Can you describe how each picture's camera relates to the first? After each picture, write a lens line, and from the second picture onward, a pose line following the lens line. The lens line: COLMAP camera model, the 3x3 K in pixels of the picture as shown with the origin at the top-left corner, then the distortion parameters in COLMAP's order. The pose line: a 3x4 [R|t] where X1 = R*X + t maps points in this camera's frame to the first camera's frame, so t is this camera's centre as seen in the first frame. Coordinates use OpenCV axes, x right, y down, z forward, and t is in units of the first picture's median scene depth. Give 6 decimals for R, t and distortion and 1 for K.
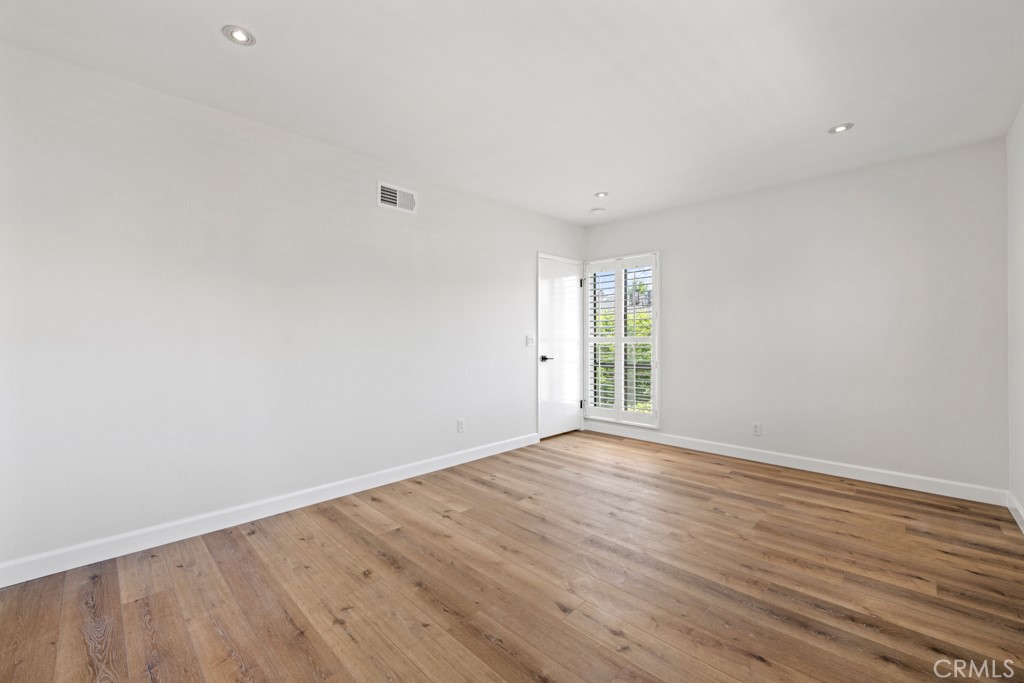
lens RADIAL K [[417.4, 0, 517.1], [0, 417.4, 336.2], [0, 0, 1]] dist [-0.008353, -0.001506]
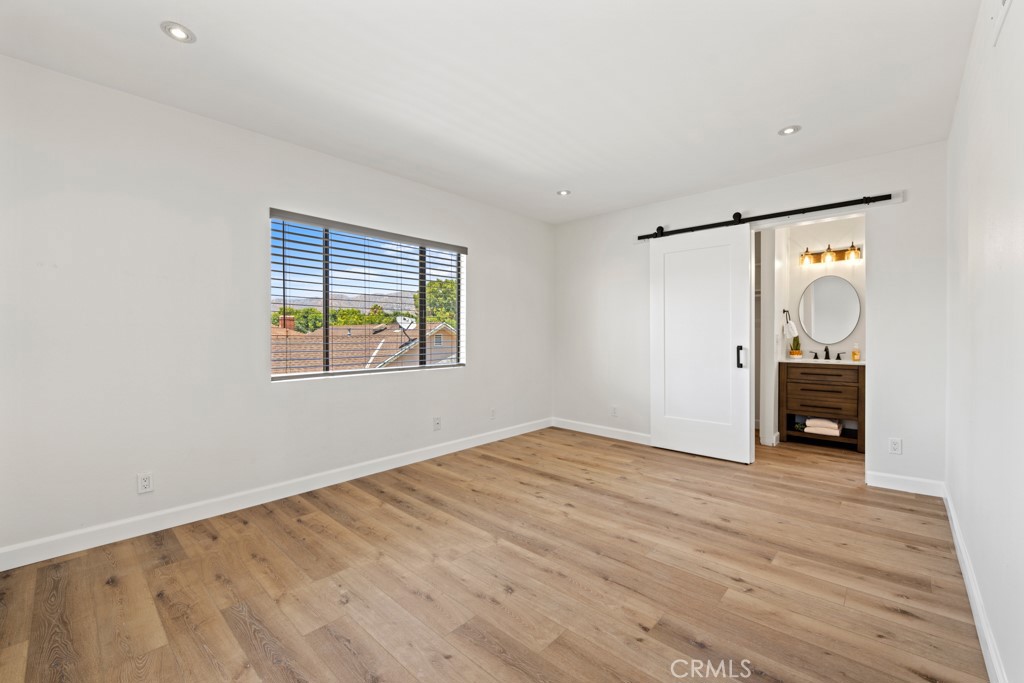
lens RADIAL K [[417.4, 0, 512.5], [0, 417.4, 338.5], [0, 0, 1]] dist [-0.008353, -0.001506]
pose [[-0.999771, 0.001549, -0.021348, 0.248932], [0.001507, 0.999997, 0.001999, 0.006297], [0.021351, 0.001966, -0.999770, 1.764391]]
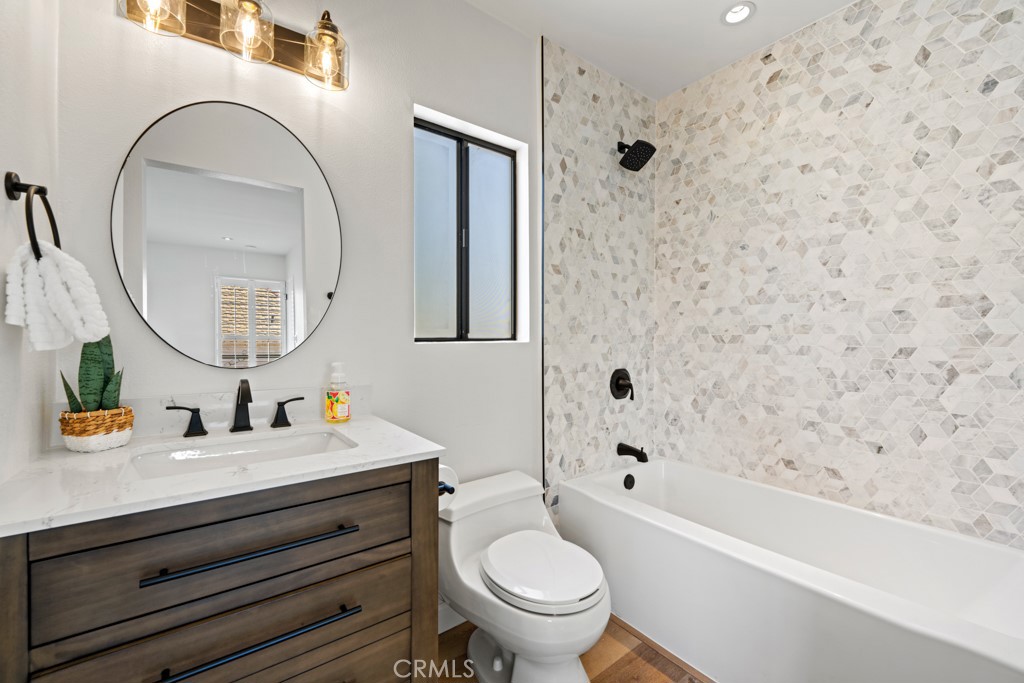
lens RADIAL K [[417.4, 0, 507.7], [0, 417.4, 345.1], [0, 0, 1]] dist [-0.008353, -0.001506]
pose [[-0.162368, 0.010043, -0.986679, -0.735837], [0.005679, 0.999941, 0.009244, 0.005725], [0.986714, -0.004102, -0.162416, 0.380605]]
